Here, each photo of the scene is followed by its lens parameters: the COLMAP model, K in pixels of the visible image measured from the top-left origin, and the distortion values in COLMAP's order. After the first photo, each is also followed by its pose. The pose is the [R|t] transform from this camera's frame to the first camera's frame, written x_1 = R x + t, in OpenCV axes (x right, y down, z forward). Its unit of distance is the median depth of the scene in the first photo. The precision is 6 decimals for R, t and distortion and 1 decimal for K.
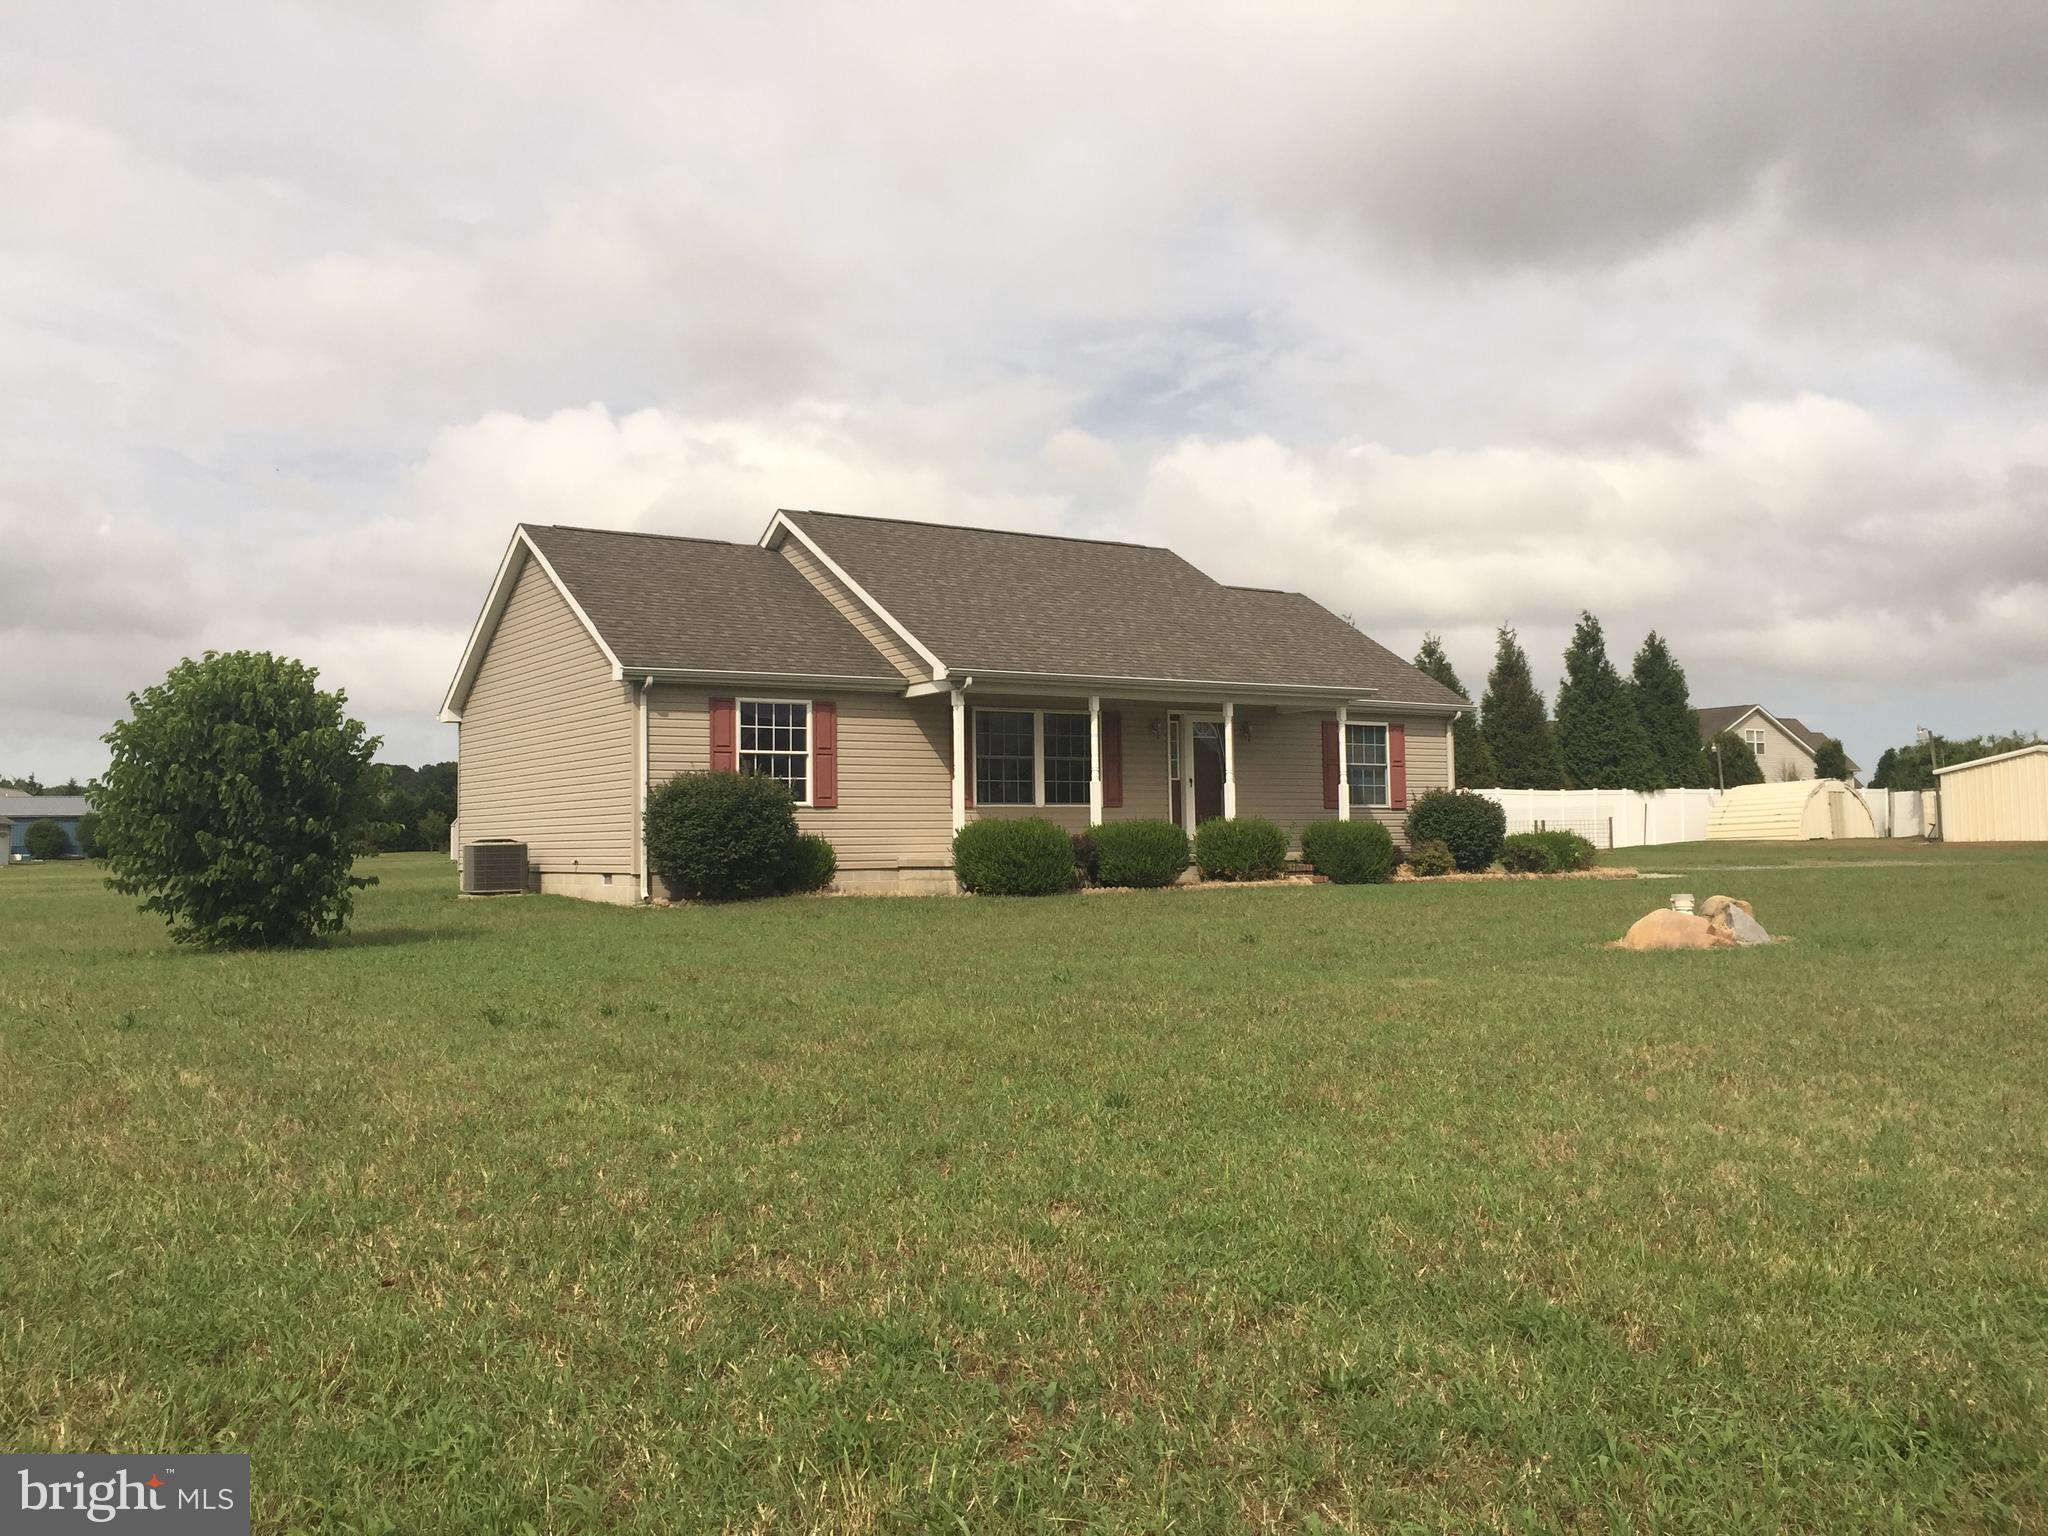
lens RADIAL K [[1747.1, 0, 997.9], [0, 1747.1, 762.1], [0, 0, 1]] dist [0.050652, -0.015384]
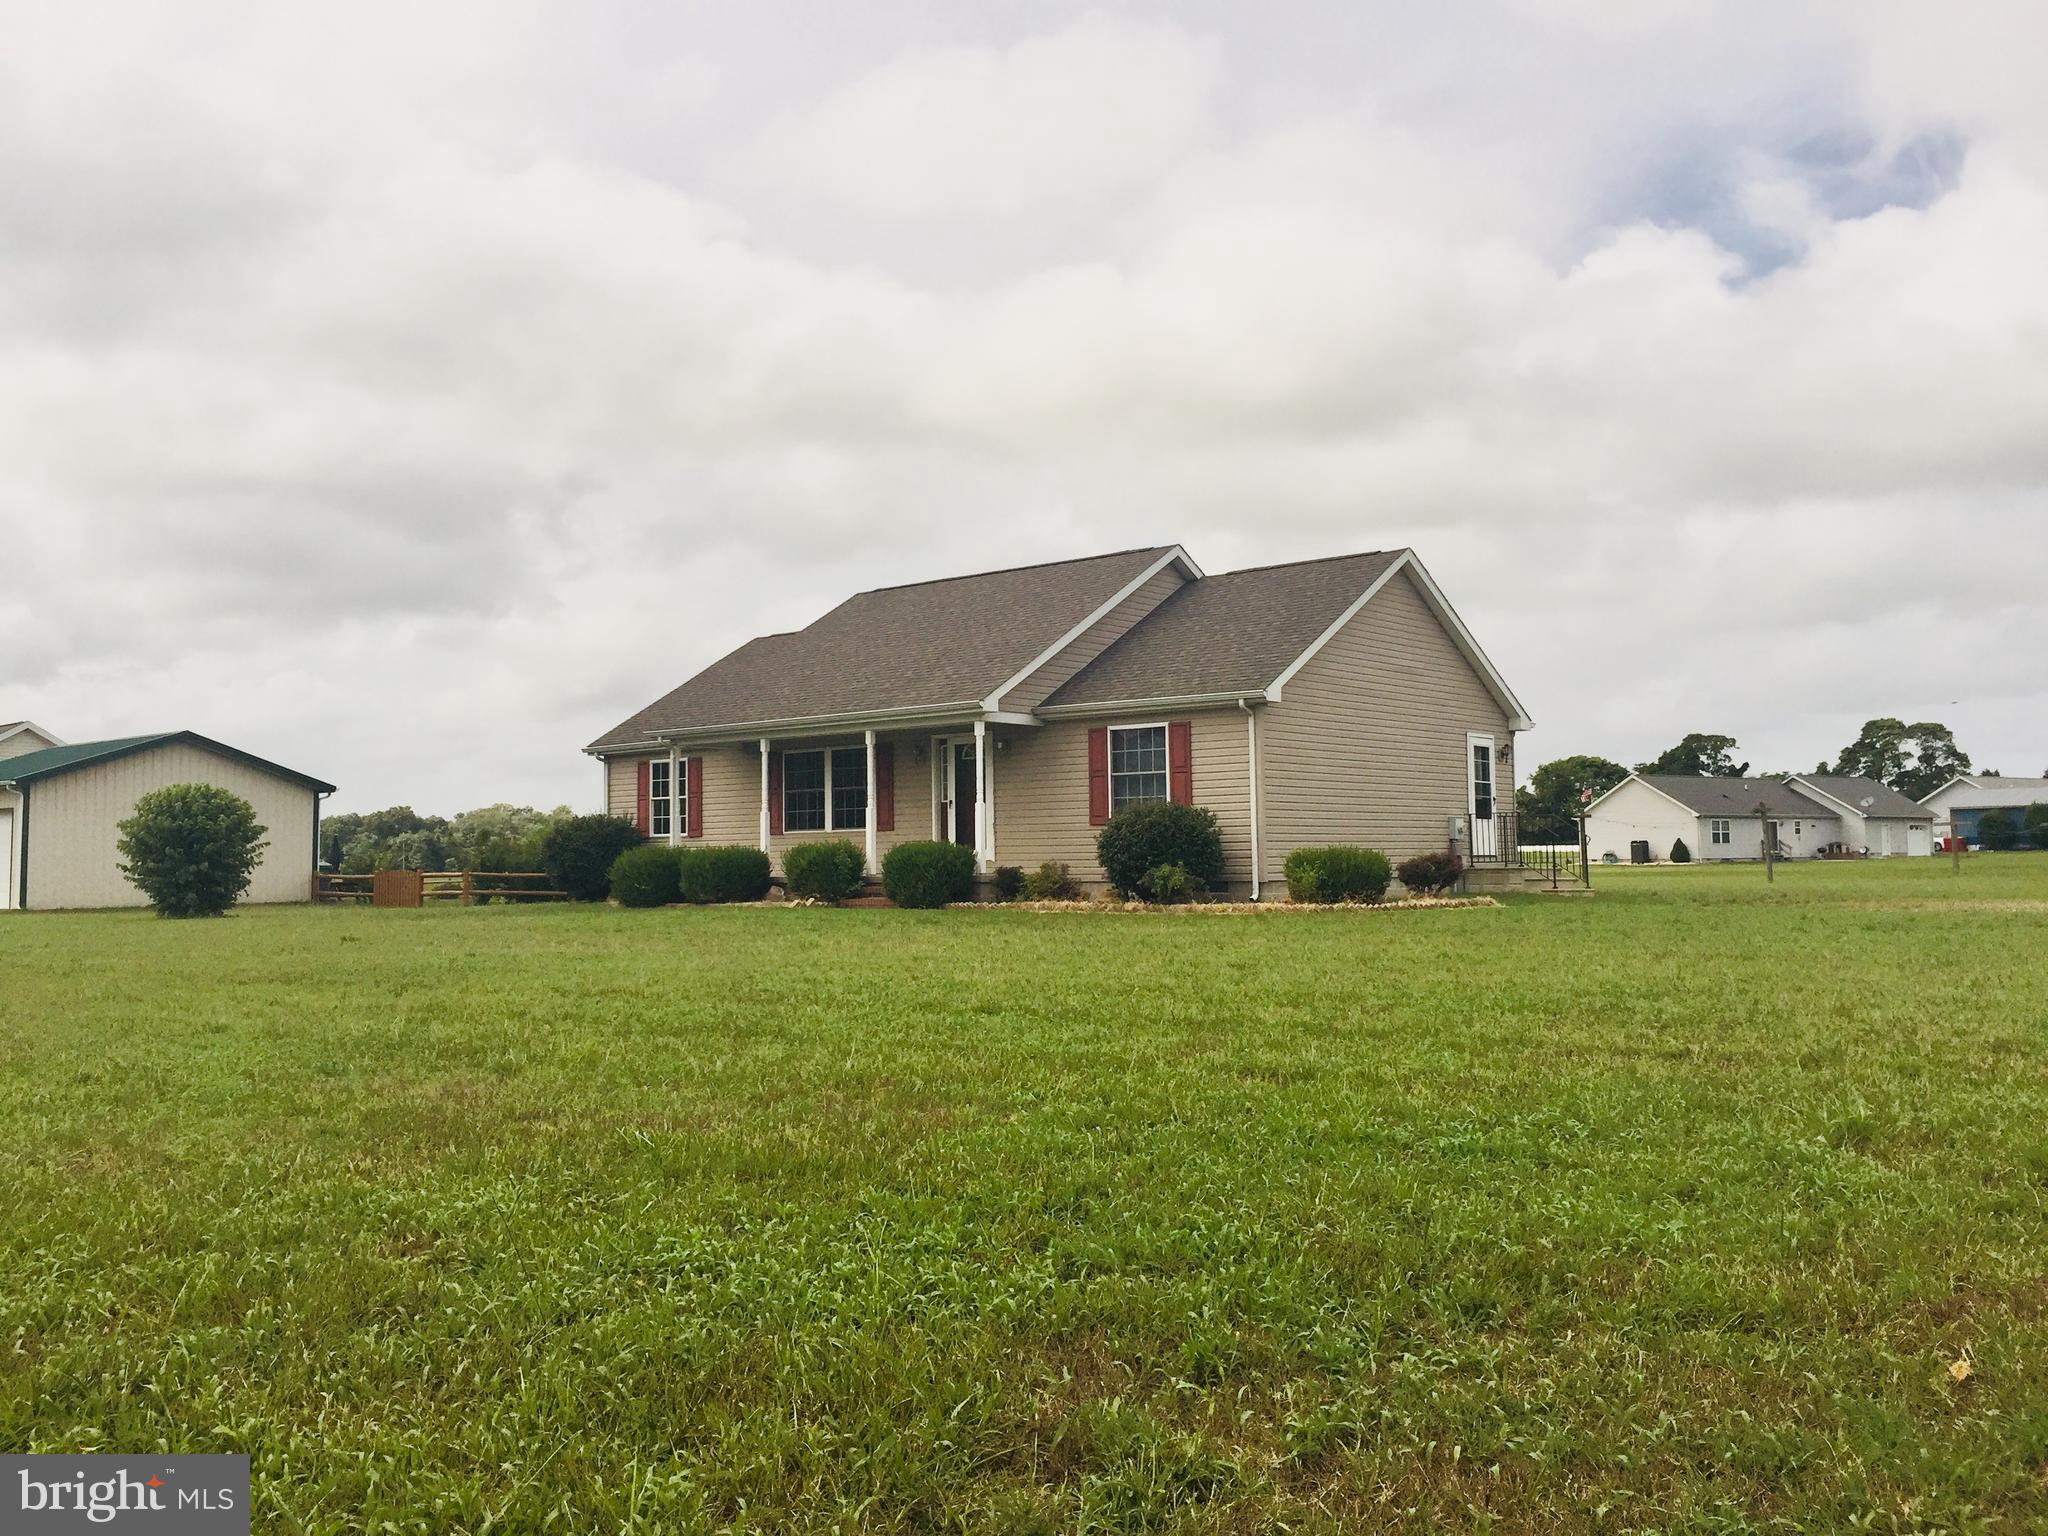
lens RADIAL K [[1747.1, 0, 997.9], [0, 1747.1, 762.1], [0, 0, 1]] dist [0.050652, -0.015384]
pose [[0.321968, -0.046801, -0.945593, 1.176938], [0.053507, 0.998081, -0.031179, 0.022141], [0.945237, -0.040557, 0.323855, 0.751198]]
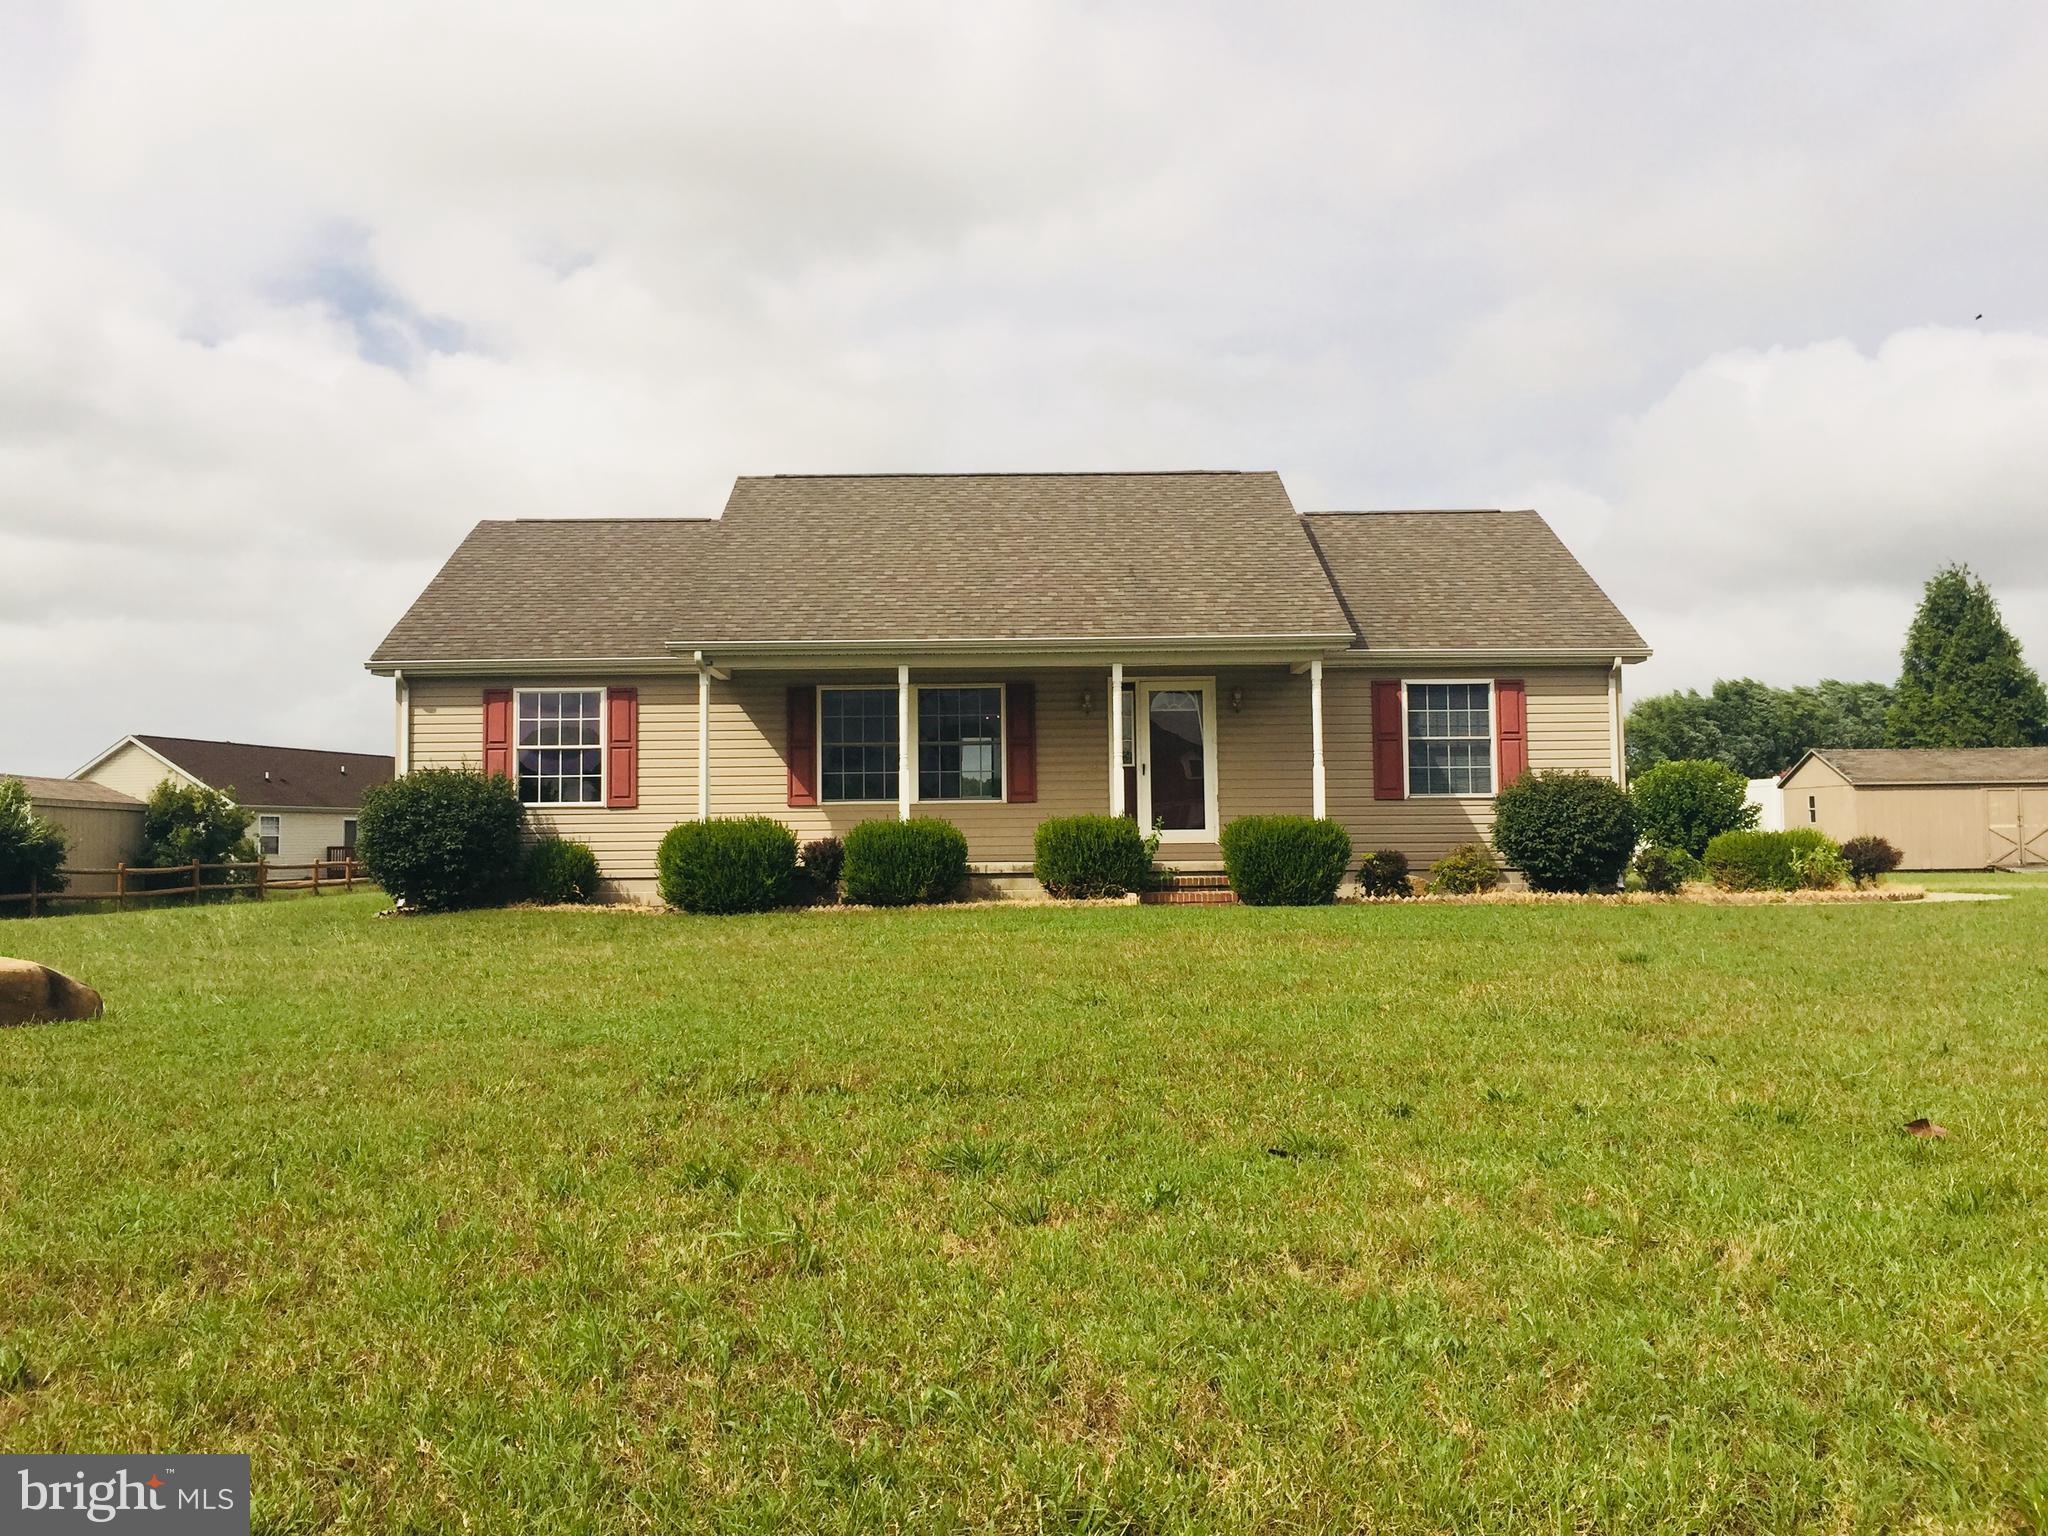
lens RADIAL K [[1747.1, 0, 997.9], [0, 1747.1, 762.1], [0, 0, 1]] dist [0.050652, -0.015384]
pose [[0.852507, -0.023776, -0.522175, 0.499457], [0.026454, 0.999647, -0.002328, 0.009429], [0.522046, -0.011828, 0.852835, 0.327510]]
